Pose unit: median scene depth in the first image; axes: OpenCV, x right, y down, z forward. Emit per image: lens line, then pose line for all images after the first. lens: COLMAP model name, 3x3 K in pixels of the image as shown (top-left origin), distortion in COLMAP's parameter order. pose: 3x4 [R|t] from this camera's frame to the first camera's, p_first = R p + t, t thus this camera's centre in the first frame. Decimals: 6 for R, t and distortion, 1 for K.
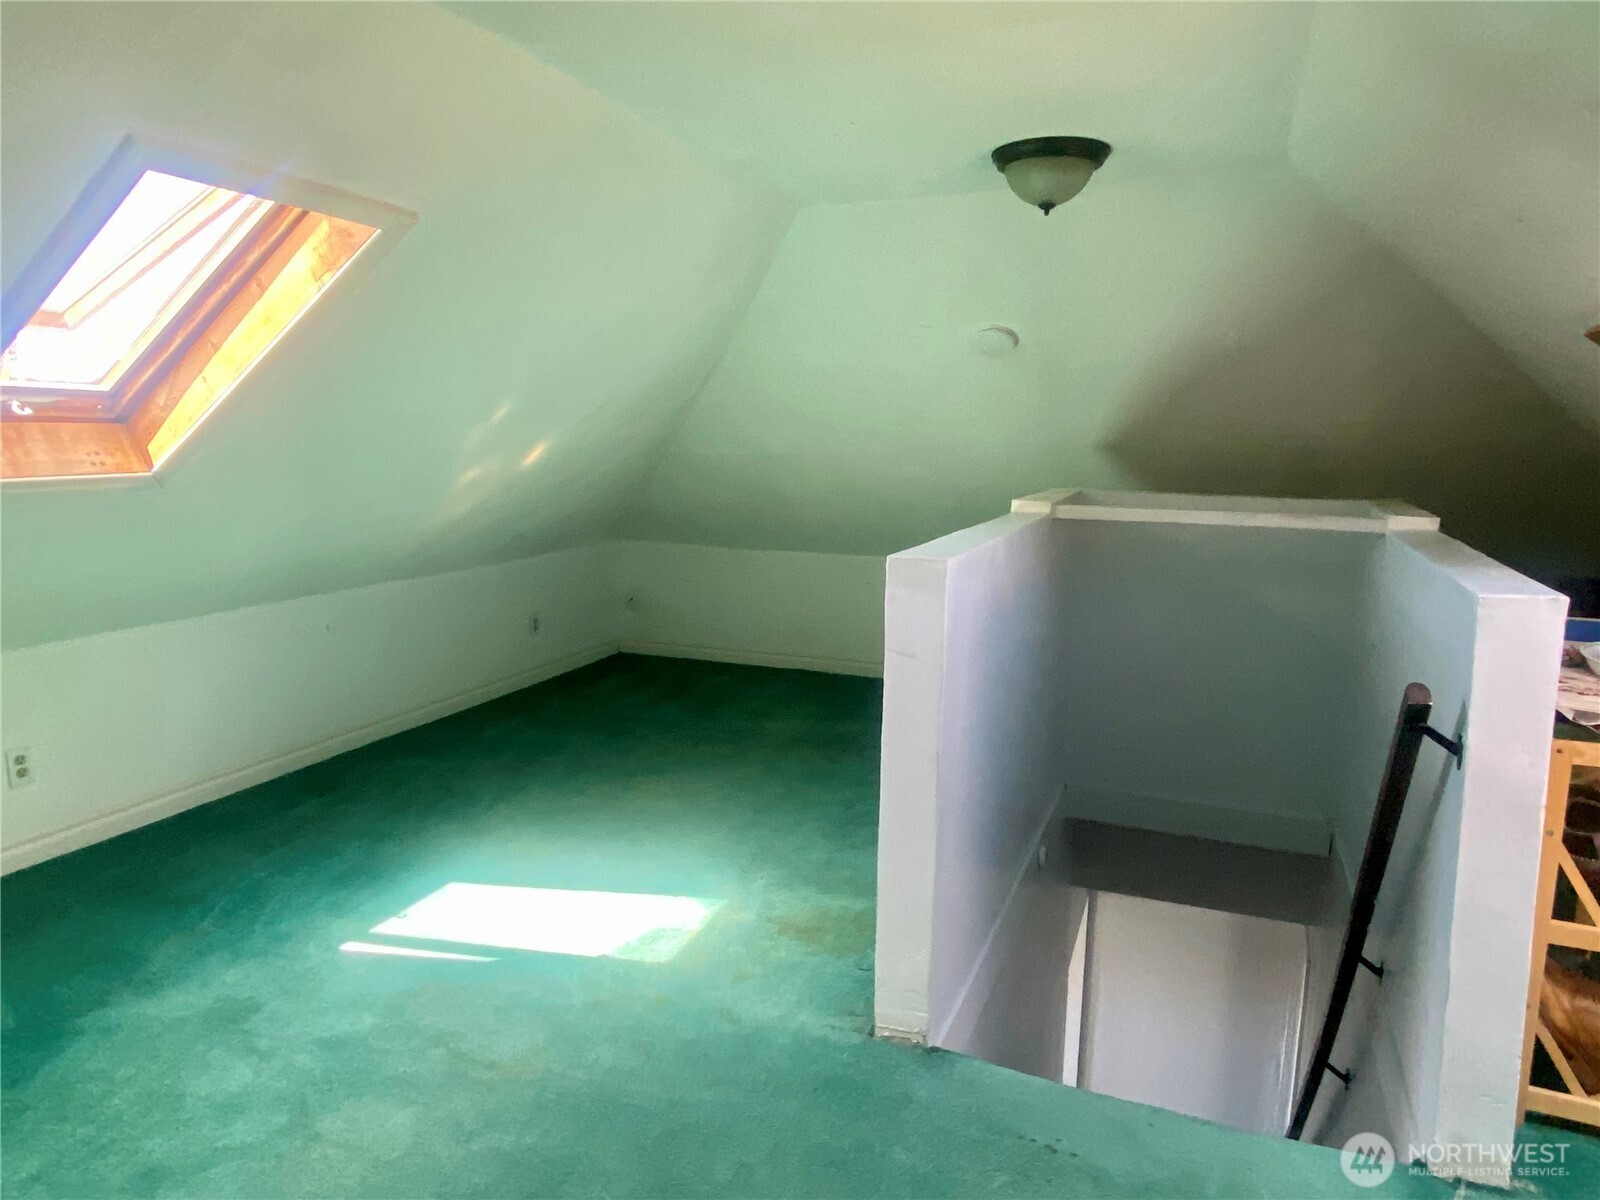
lens RADIAL K [[1022.7, 0, 810.1], [0, 1022.7, 602.3], [0, 0, 1]] dist [0.089650, -0.094538]
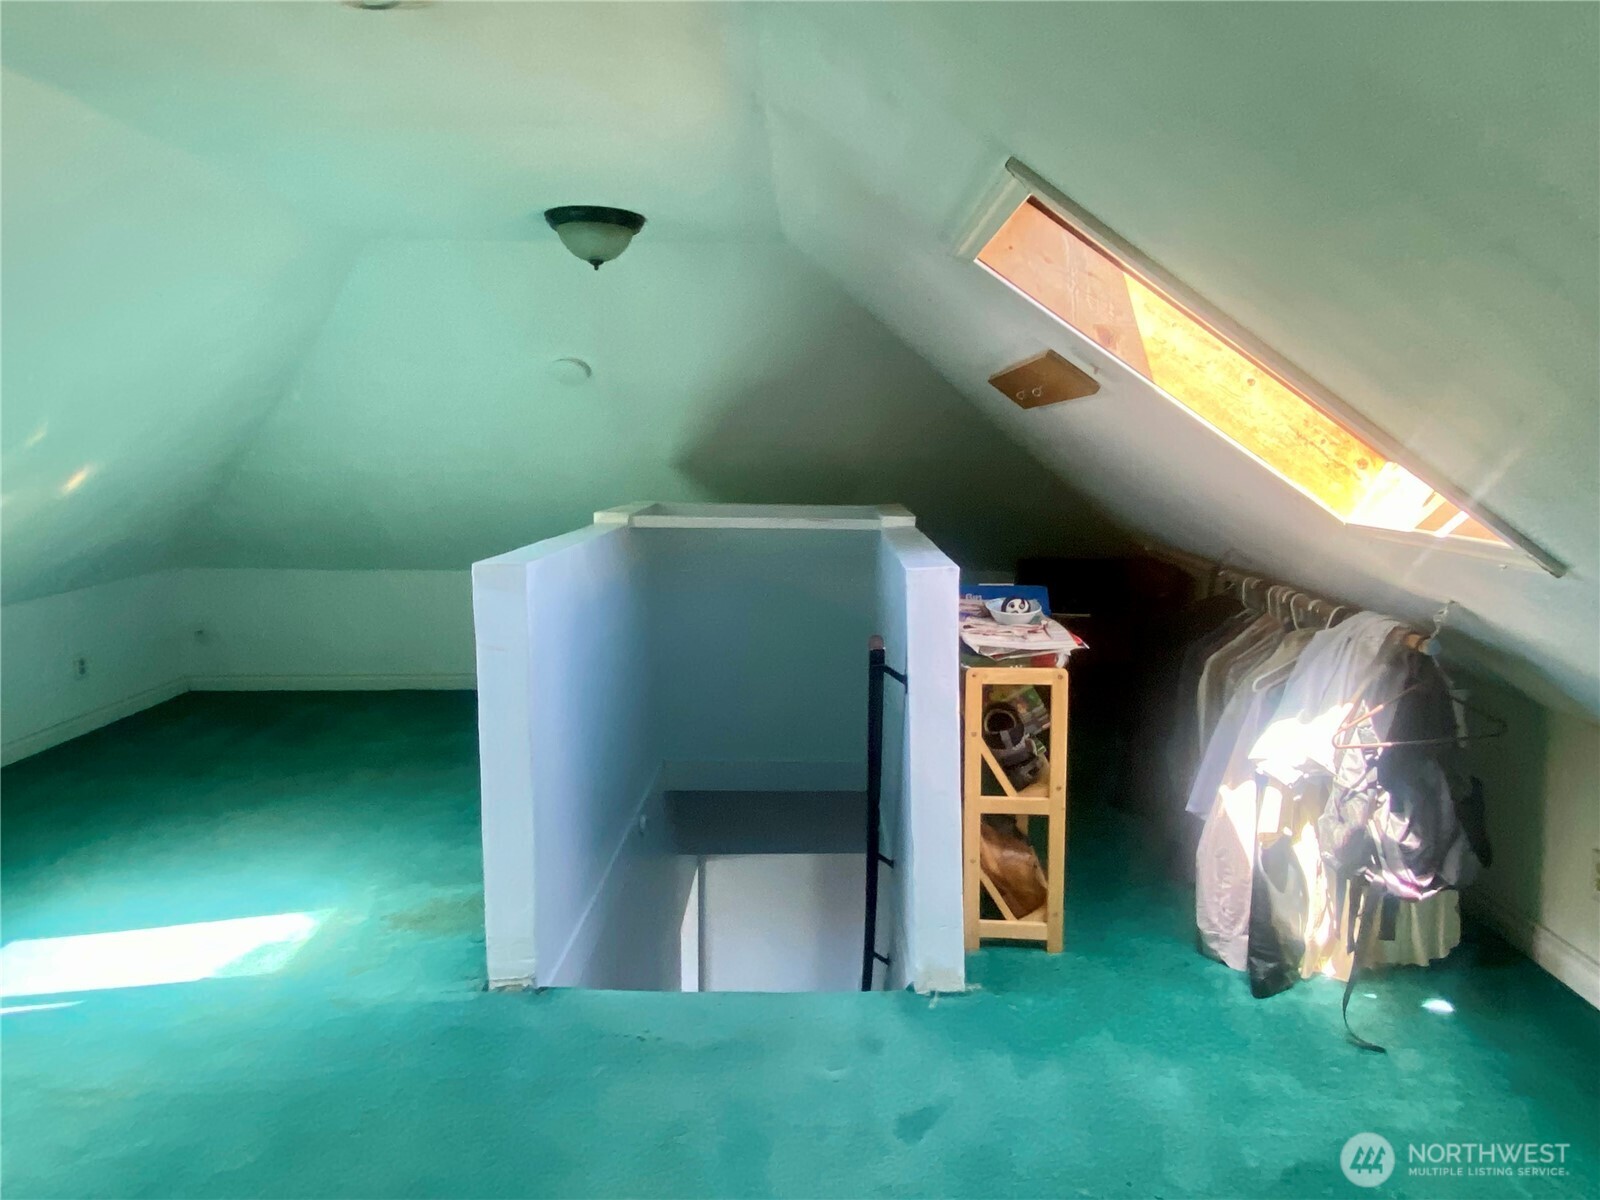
lens RADIAL K [[1022.7, 0, 810.1], [0, 1022.7, 602.3], [0, 0, 1]] dist [0.089650, -0.094538]
pose [[0.932237, -0.065569, 0.355859, 0.012314], [0.070257, 0.997529, -0.000250, 0.020614], [-0.354963, 0.025235, 0.934540, -0.178316]]
